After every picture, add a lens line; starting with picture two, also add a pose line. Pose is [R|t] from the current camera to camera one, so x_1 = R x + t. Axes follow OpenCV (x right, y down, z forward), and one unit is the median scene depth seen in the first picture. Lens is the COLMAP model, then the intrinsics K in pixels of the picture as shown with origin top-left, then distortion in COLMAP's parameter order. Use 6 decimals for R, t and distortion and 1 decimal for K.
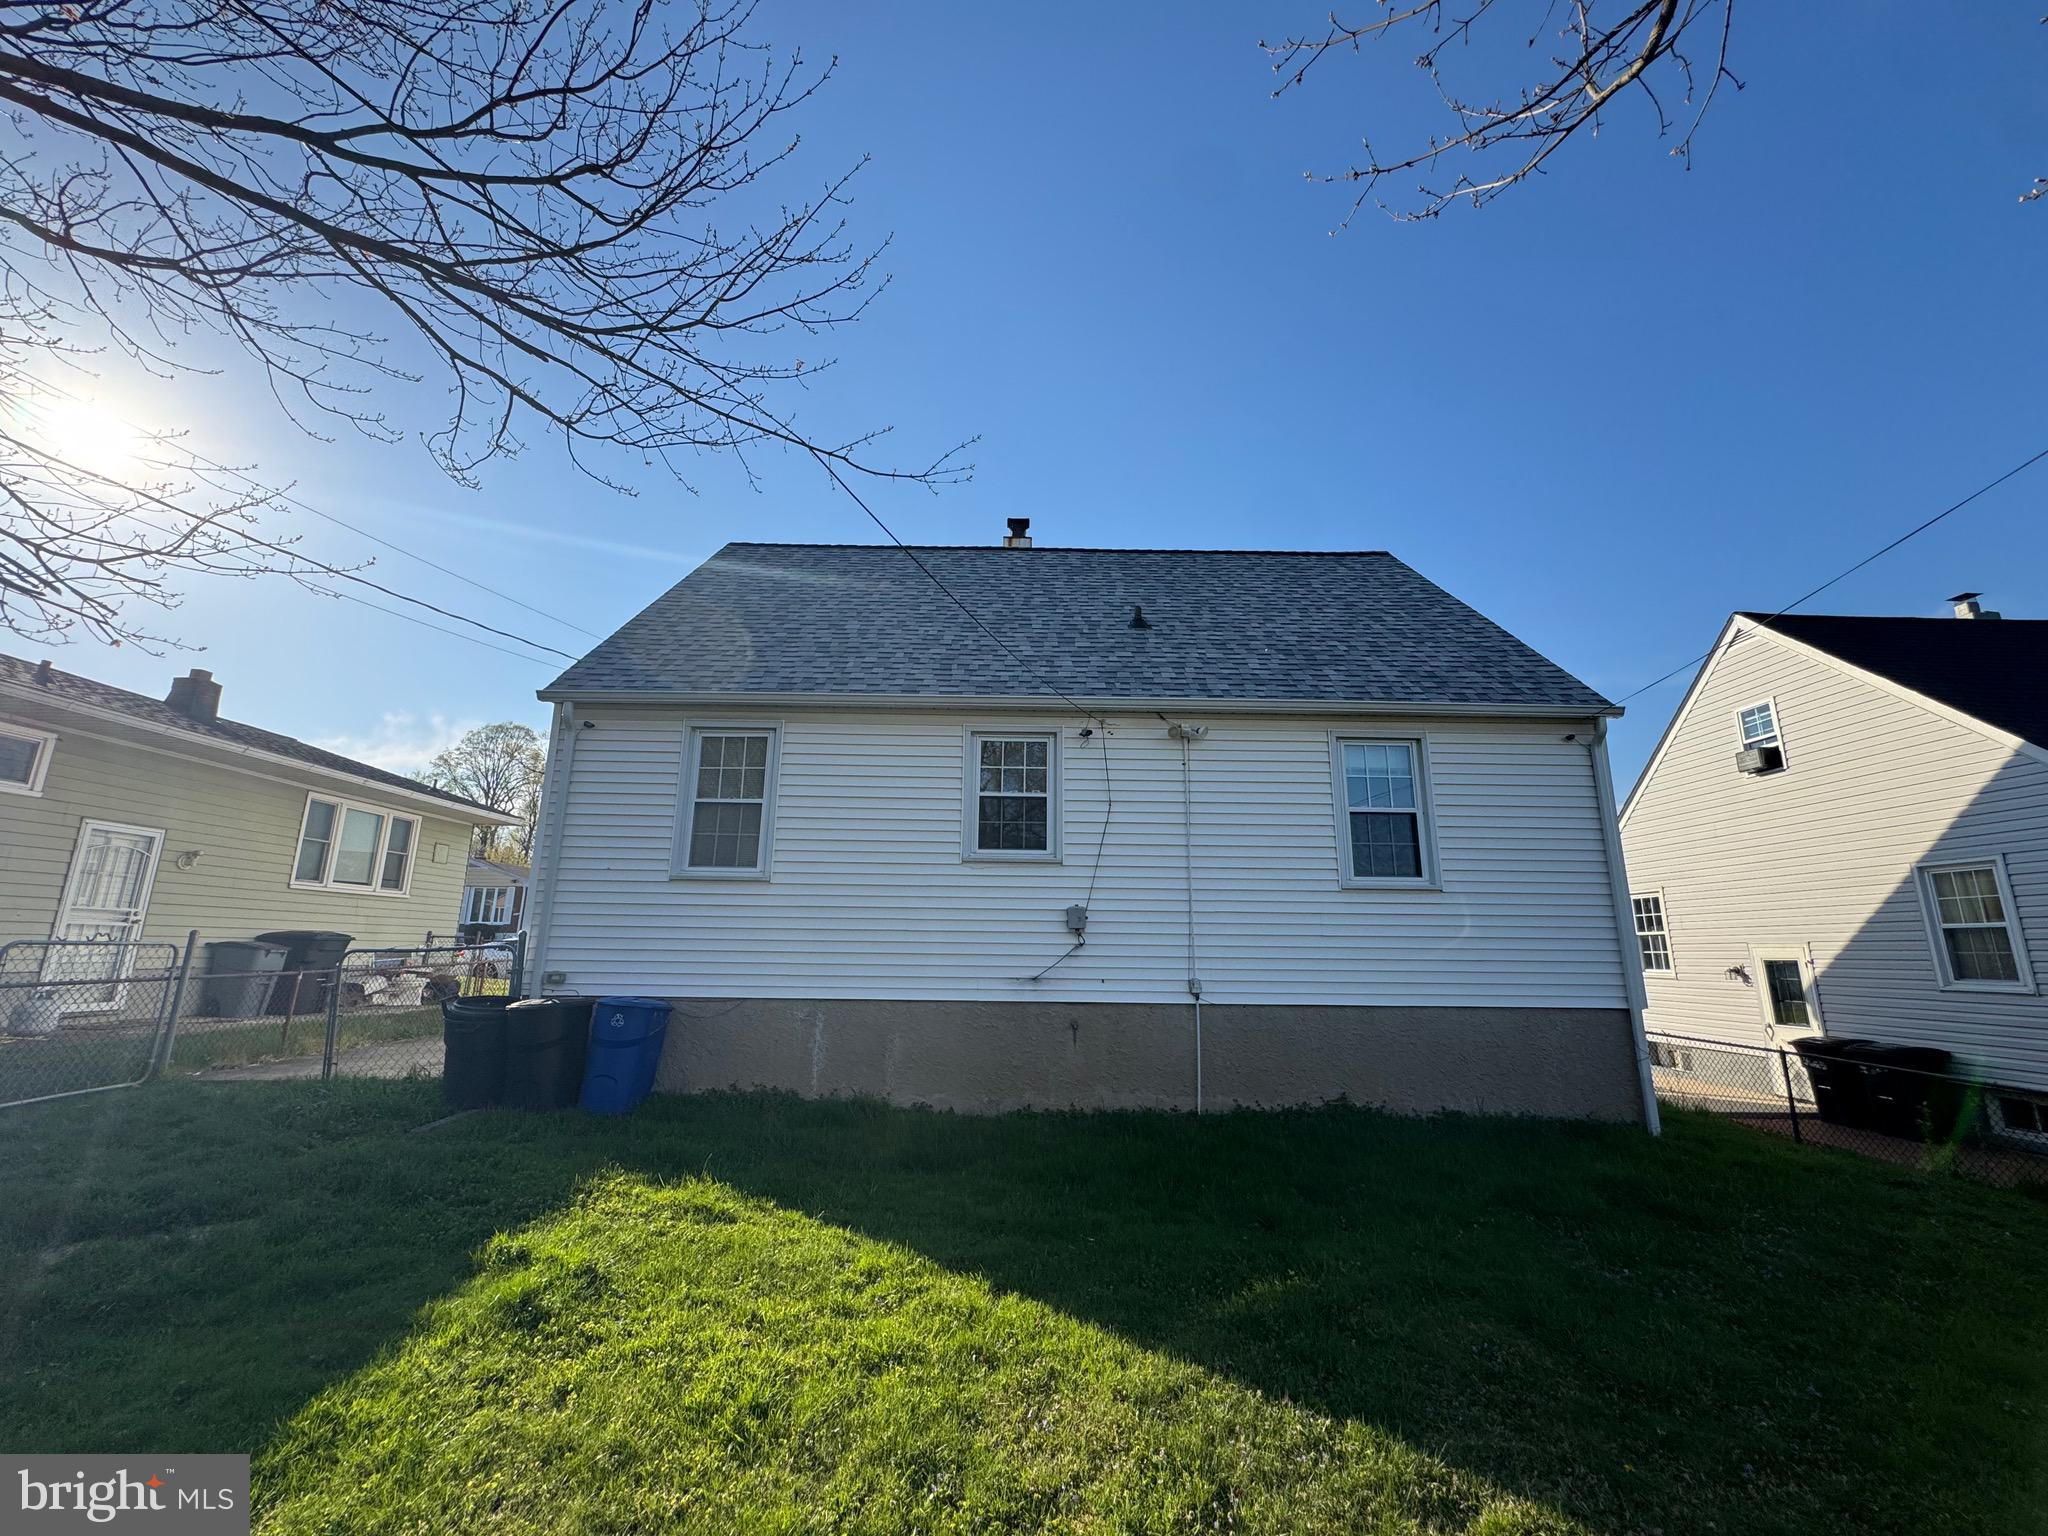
lens RADIAL K [[819.4, 0, 1019.6], [0, 819.4, 769.1], [0, 0, 1]] dist [-0.003293, 0.000433]
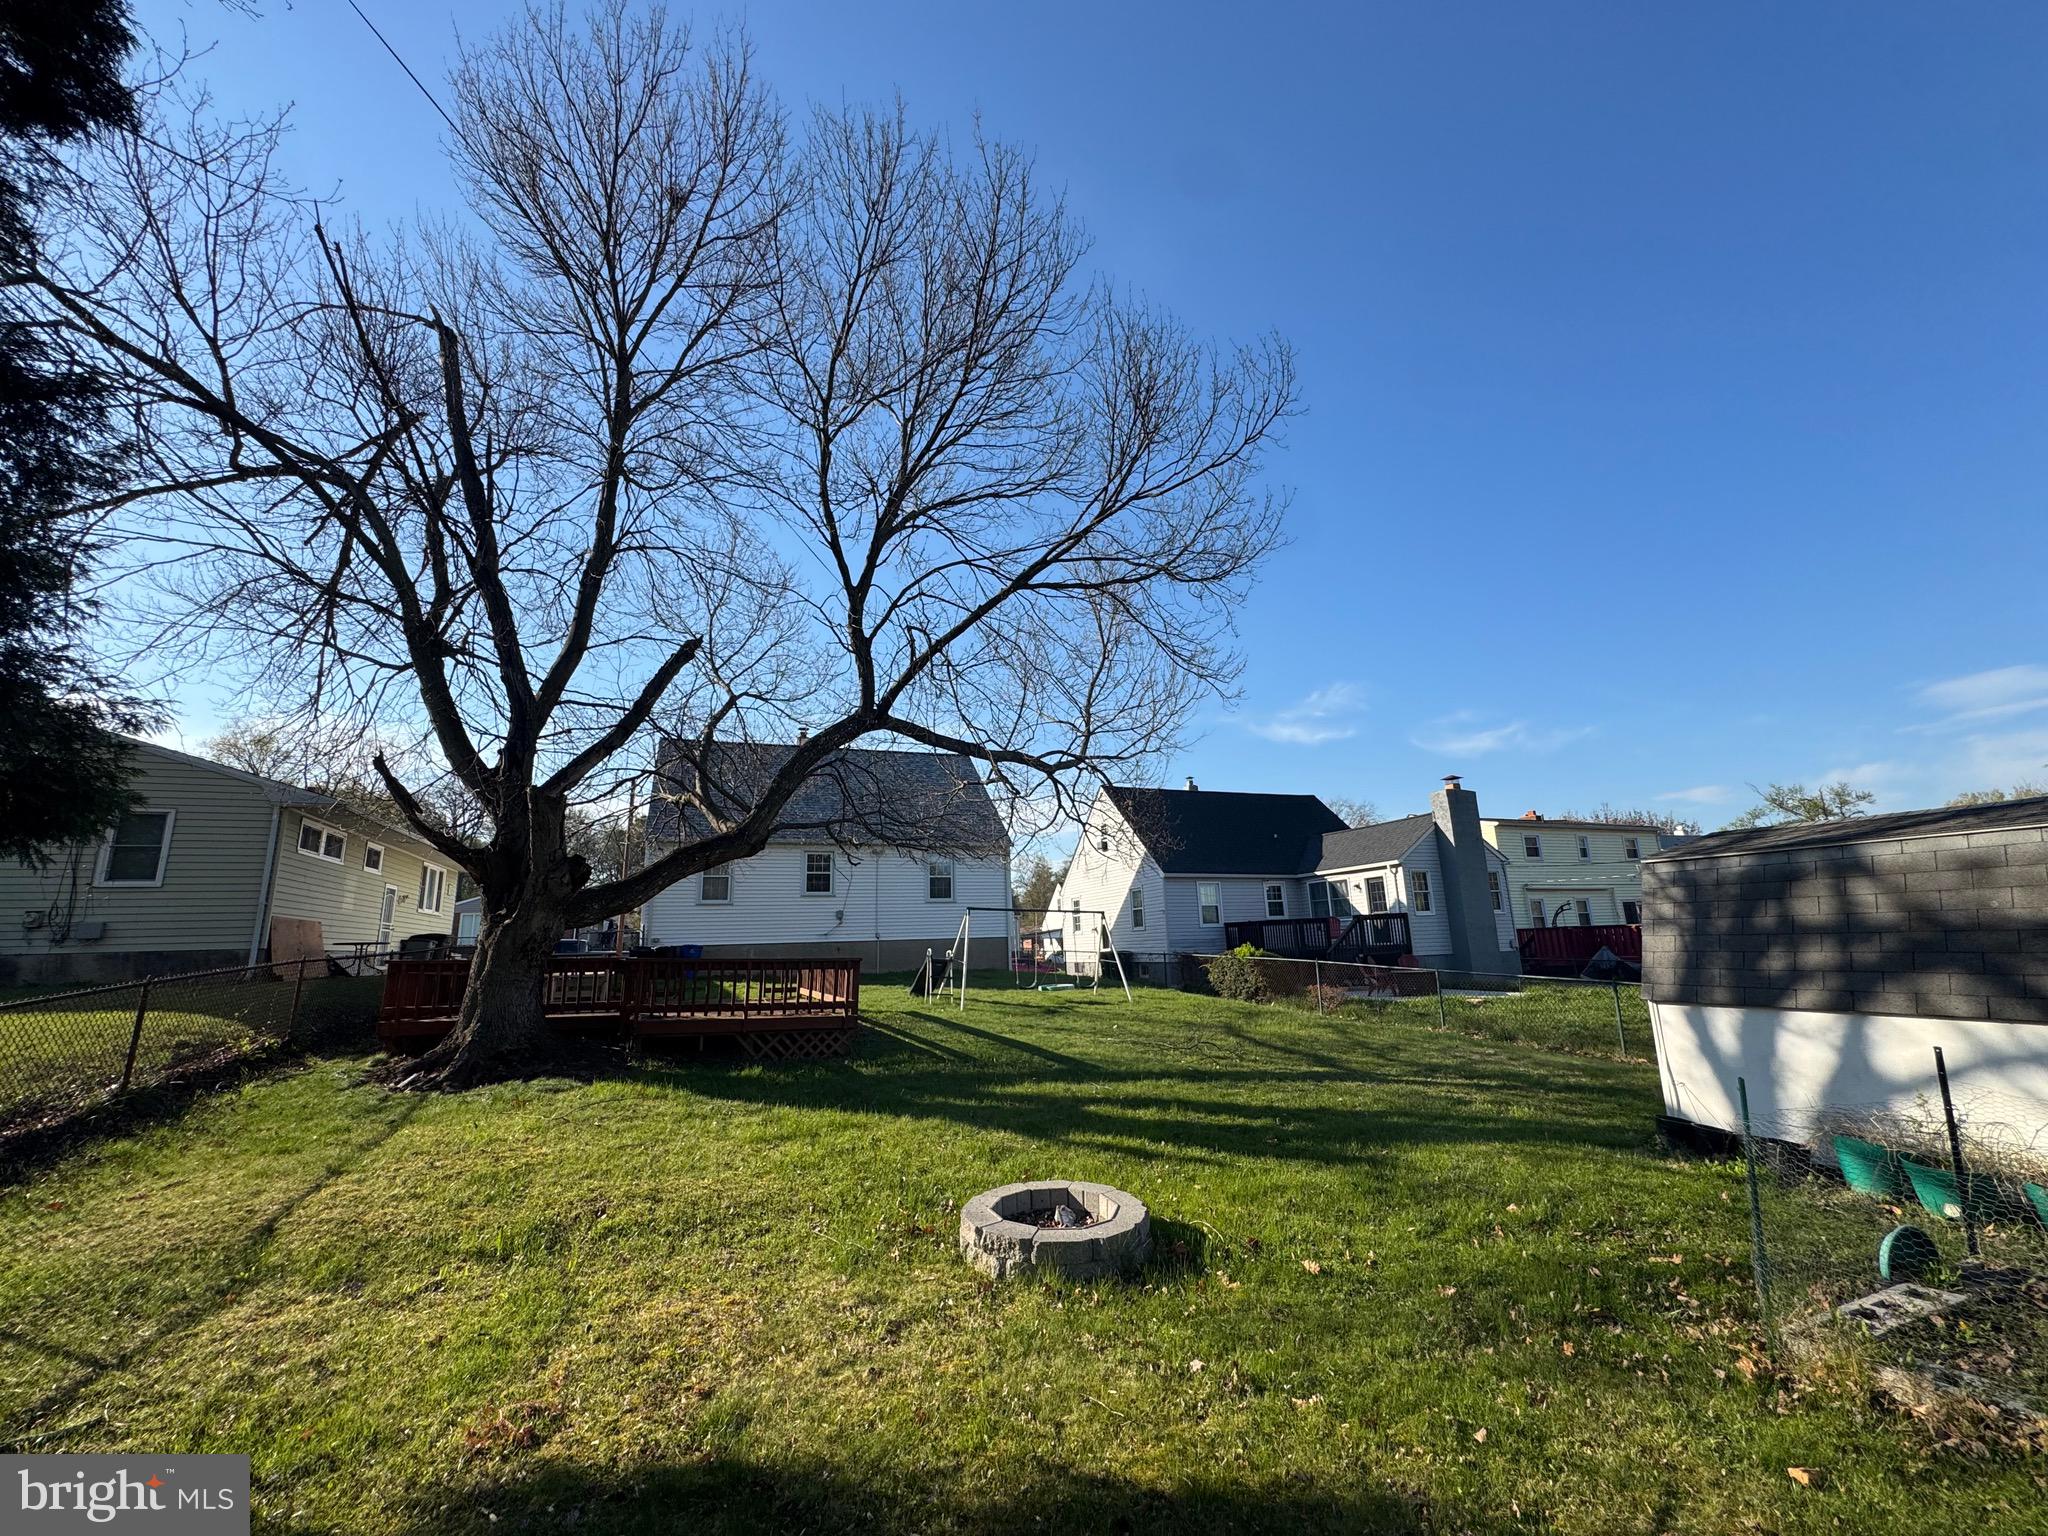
lens RADIAL K [[819.4, 0, 1019.6], [0, 819.4, 769.1], [0, 0, 1]] dist [-0.003293, 0.000433]
pose [[0.936716, 0.032829, 0.348546, -0.298854], [-0.032124, 0.999453, -0.007805, -0.278400], [-0.348612, -0.003886, 0.937259, -1.629396]]
